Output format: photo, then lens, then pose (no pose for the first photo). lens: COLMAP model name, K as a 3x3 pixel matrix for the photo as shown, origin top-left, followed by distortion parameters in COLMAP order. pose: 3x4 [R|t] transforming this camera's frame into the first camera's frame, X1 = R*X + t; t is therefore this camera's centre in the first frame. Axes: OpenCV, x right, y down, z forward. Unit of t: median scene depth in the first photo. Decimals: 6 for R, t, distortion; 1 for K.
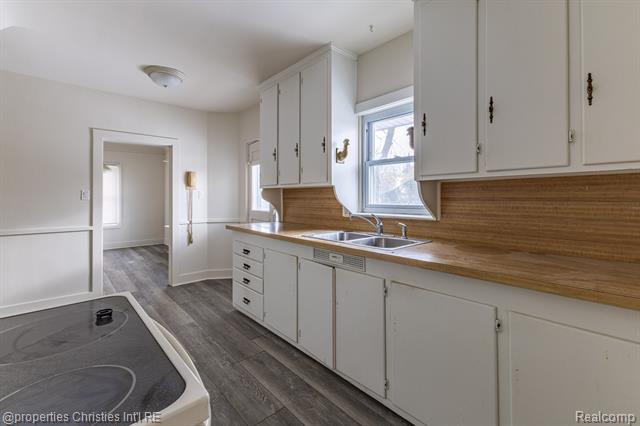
lens RADIAL K [[280.9, 0, 321.7], [0, 280.9, 201.8], [0, 0, 1]] dist [0.000776, -0.000070]
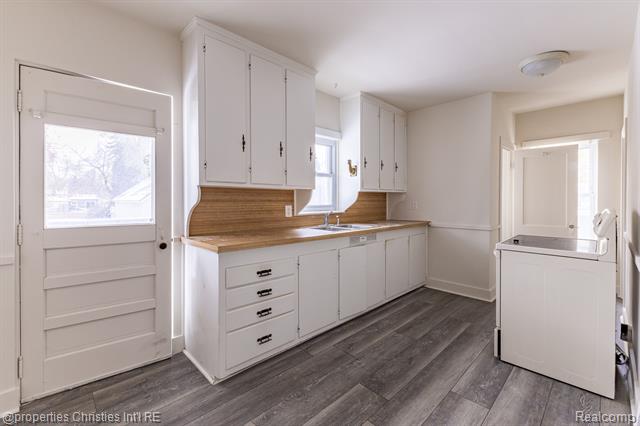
lens RADIAL K [[280.9, 0, 321.7], [0, 280.9, 201.8], [0, 0, 1]] dist [0.000776, -0.000070]
pose [[-0.048334, -0.005655, 0.998815, -1.254767], [0.009369, 0.999937, 0.006115, -0.015478], [-0.998787, 0.009653, -0.048278, 1.092522]]
